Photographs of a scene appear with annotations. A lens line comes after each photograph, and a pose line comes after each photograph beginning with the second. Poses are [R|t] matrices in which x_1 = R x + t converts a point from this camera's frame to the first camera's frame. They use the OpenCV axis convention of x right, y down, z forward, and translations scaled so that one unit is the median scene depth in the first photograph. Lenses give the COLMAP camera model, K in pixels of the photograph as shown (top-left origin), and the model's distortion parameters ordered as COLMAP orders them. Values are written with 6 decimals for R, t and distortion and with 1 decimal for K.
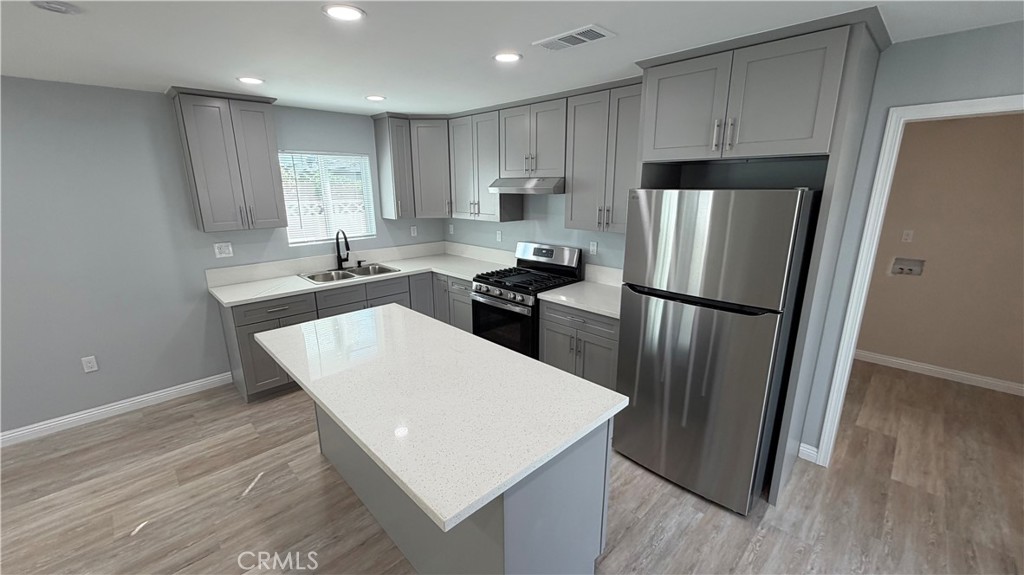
lens RADIAL K [[406.5, 0, 506.3], [0, 406.5, 289.0], [0, 0, 1]] dist [-0.001782, -0.000157]
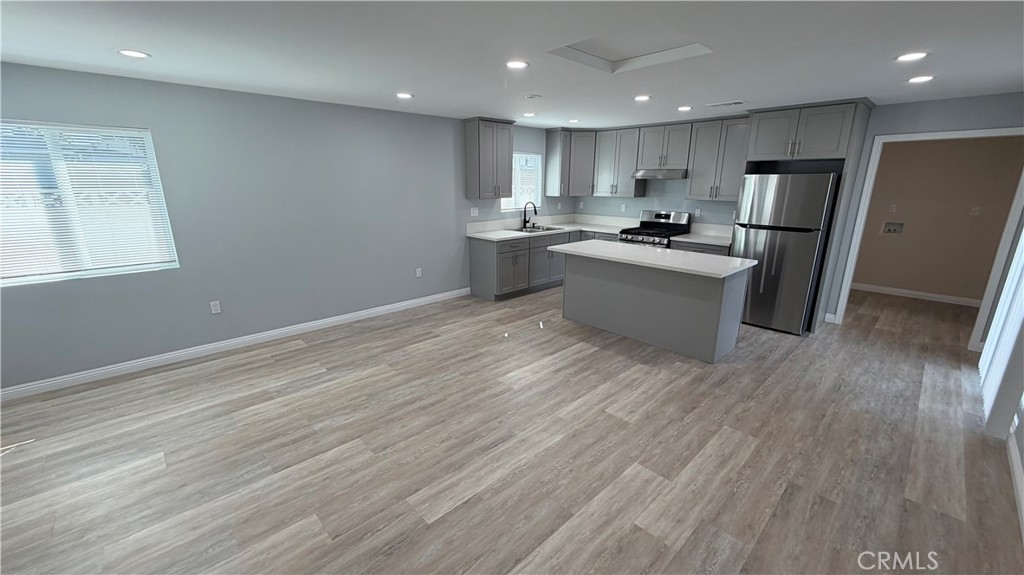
lens RADIAL K [[402.2, 0, 509.0], [0, 402.2, 287.9], [0, 0, 1]] dist [0.000501, 0.000029]
pose [[0.999803, 0.012971, -0.015023, -0.535928], [-0.012811, 0.999861, 0.010687, 0.201655], [0.015159, -0.010493, 0.999830, -0.661228]]
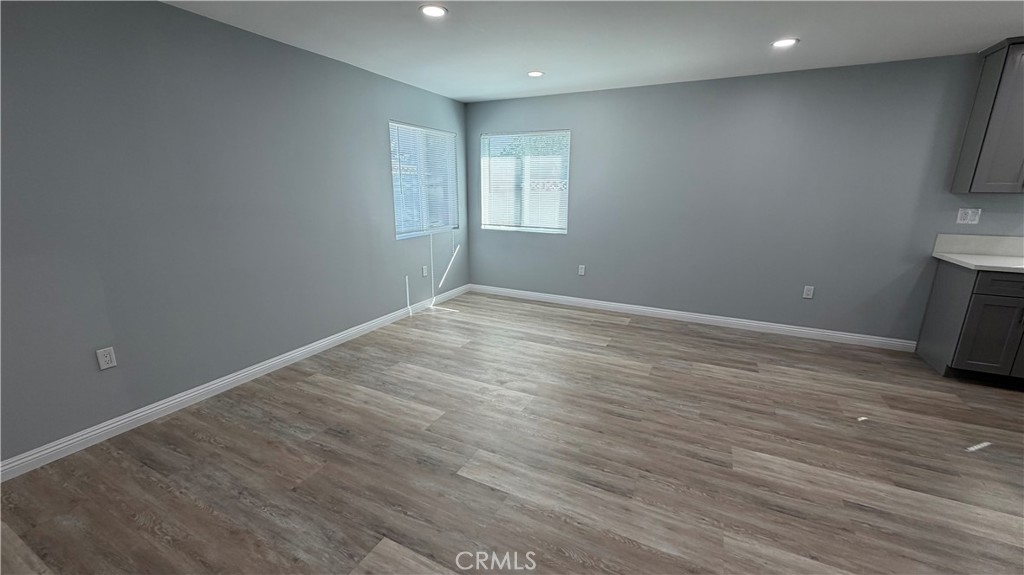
lens RADIAL K [[406.4, 0, 516.1], [0, 406.4, 289.5], [0, 0, 1]] dist [0.002537, 0.000299]
pose [[0.333804, 0.237032, -0.912354, -0.148269], [-0.242087, 0.956963, 0.160049, 0.172238], [0.911026, 0.167444, 0.376821, -0.285105]]
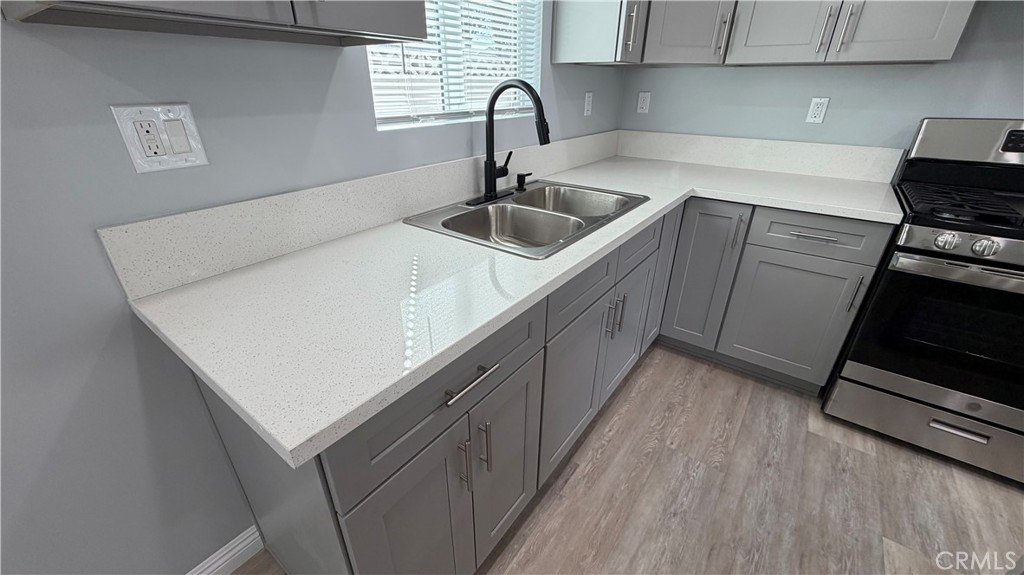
lens RADIAL K [[415.1, 0, 512.0], [0, 415.1, 287.5], [0, 0, 1]] dist [0.000256, 0.000020]
pose [[0.985693, -0.062712, 0.156451, -0.551366], [0.029700, 0.978306, 0.205023, -0.055144], [-0.165915, -0.197443, 0.966172, 0.732441]]
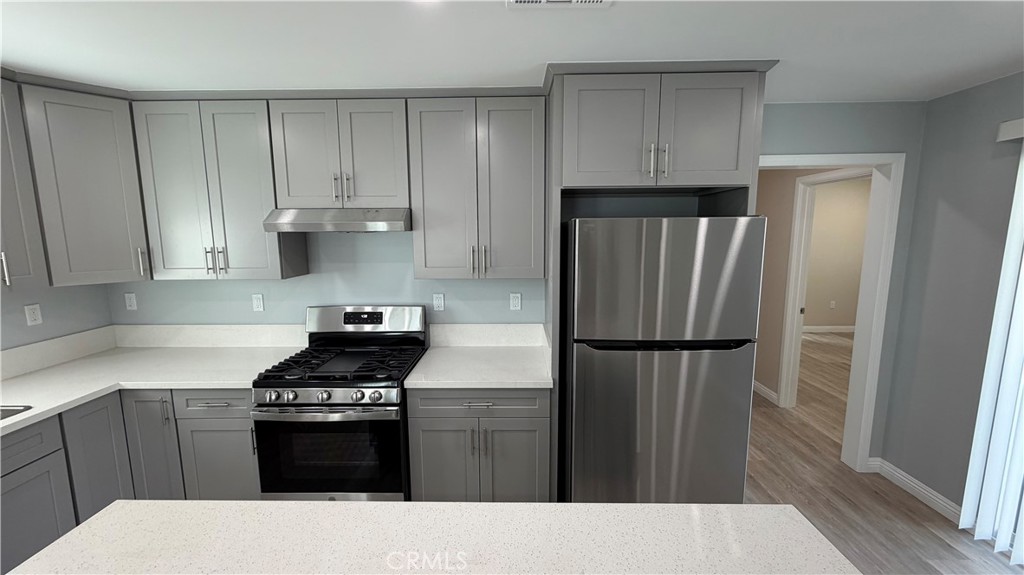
lens RADIAL K [[415.1, 0, 512.0], [0, 415.1, 287.5], [0, 0, 1]] dist [0.000256, 0.000020]
pose [[0.705831, -0.097560, 0.701630, -0.235061], [0.180846, 0.982467, -0.045319, -0.069727], [-0.684907, 0.158874, 0.711099, 0.362644]]
